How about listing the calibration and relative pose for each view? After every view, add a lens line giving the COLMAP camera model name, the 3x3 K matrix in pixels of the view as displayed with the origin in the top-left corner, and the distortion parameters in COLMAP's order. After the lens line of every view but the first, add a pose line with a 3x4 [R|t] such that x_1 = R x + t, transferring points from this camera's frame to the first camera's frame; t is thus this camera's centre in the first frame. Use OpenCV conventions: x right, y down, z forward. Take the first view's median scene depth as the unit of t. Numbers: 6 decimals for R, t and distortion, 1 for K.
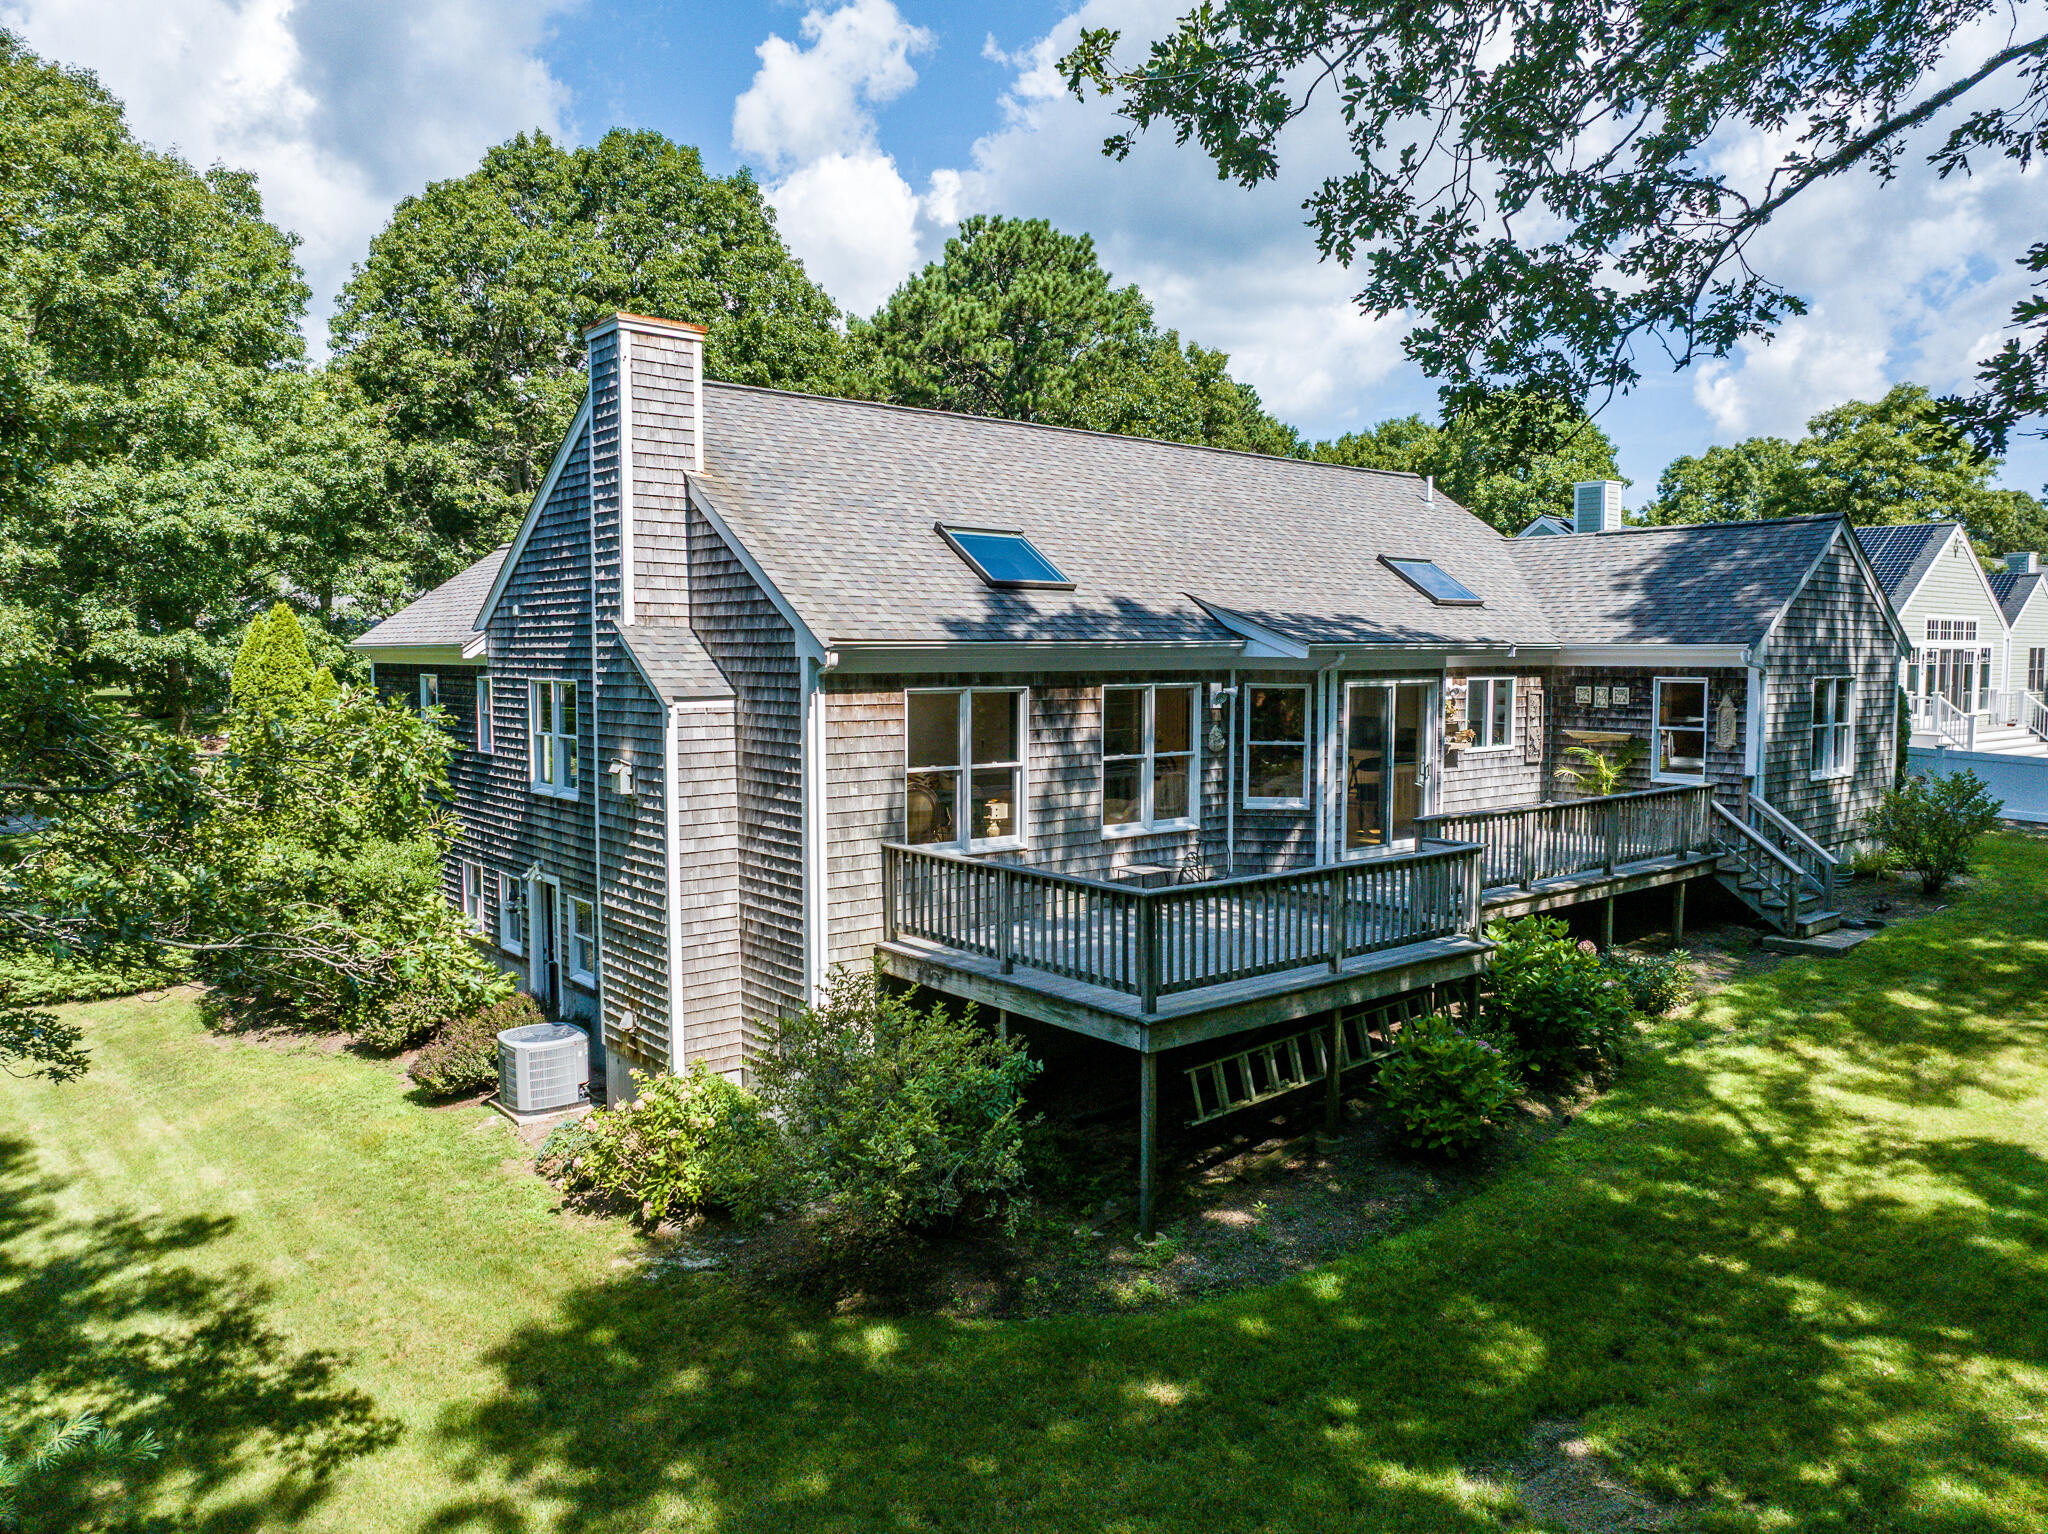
lens RADIAL K [[1444.3, 0, 1024.0], [0, 1444.3, 767.0], [0, 0, 1]] dist [-0.143714, -0.000428]
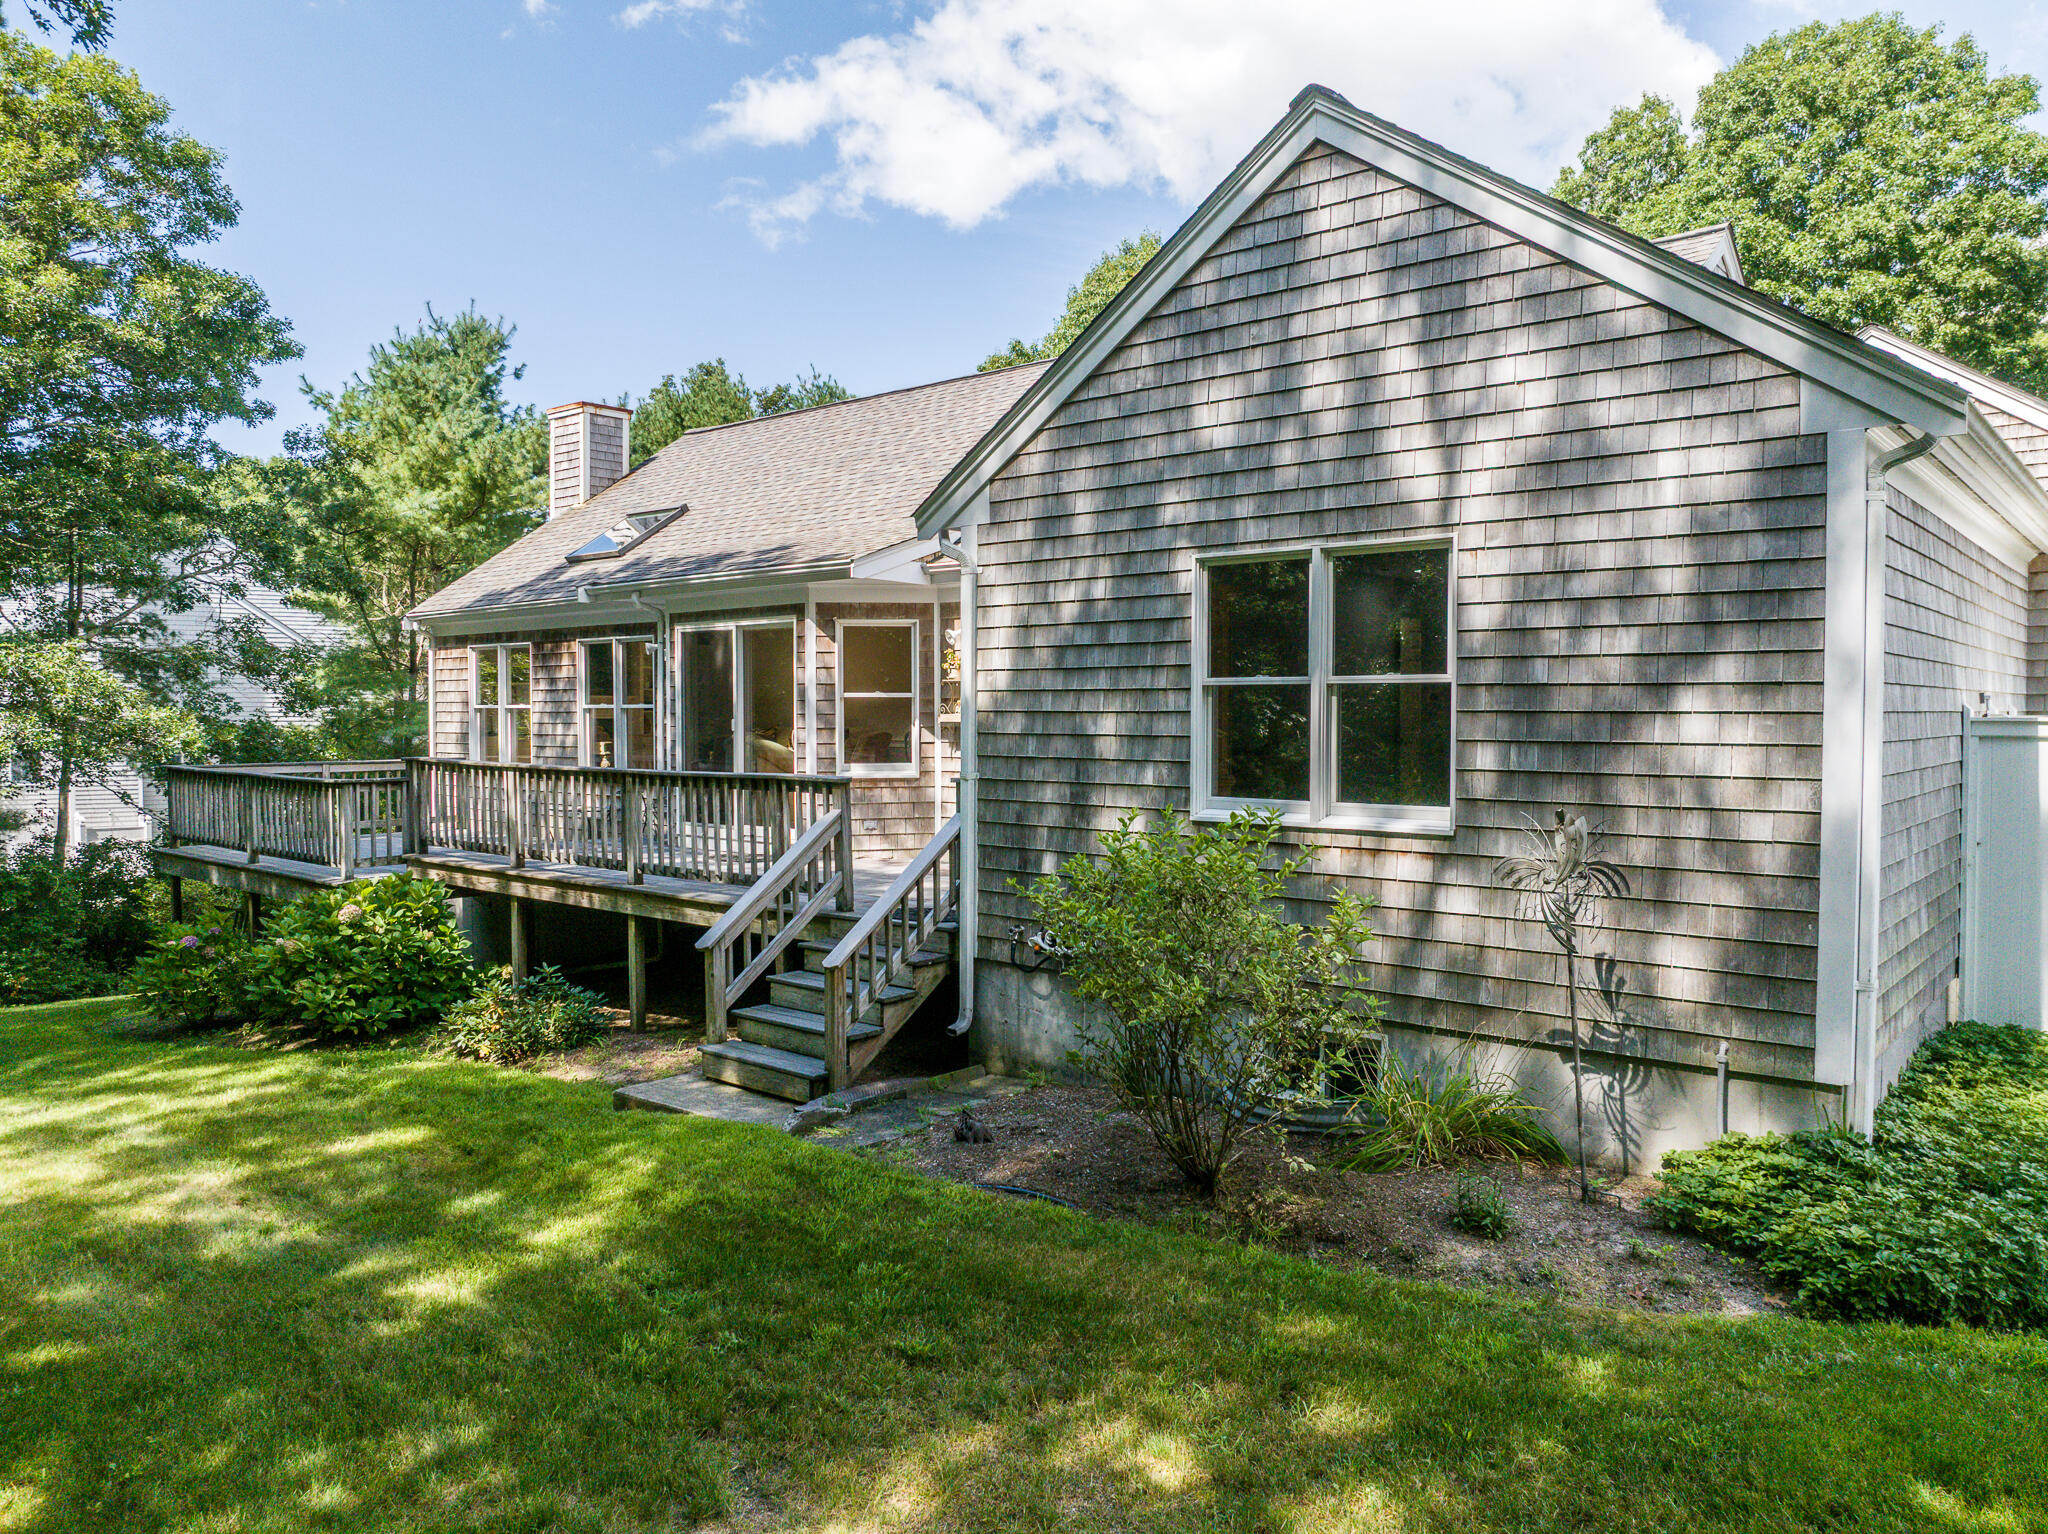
lens RADIAL K [[1444.3, 0, 1024.0], [0, 1444.3, 767.0], [0, 0, 1]] dist [-0.143714, -0.000428]
pose [[0.160229, 0.043838, -0.986106, 1.183485], [-0.078390, 0.996423, 0.031559, -0.018808], [0.983962, 0.072244, 0.163092, 1.128961]]
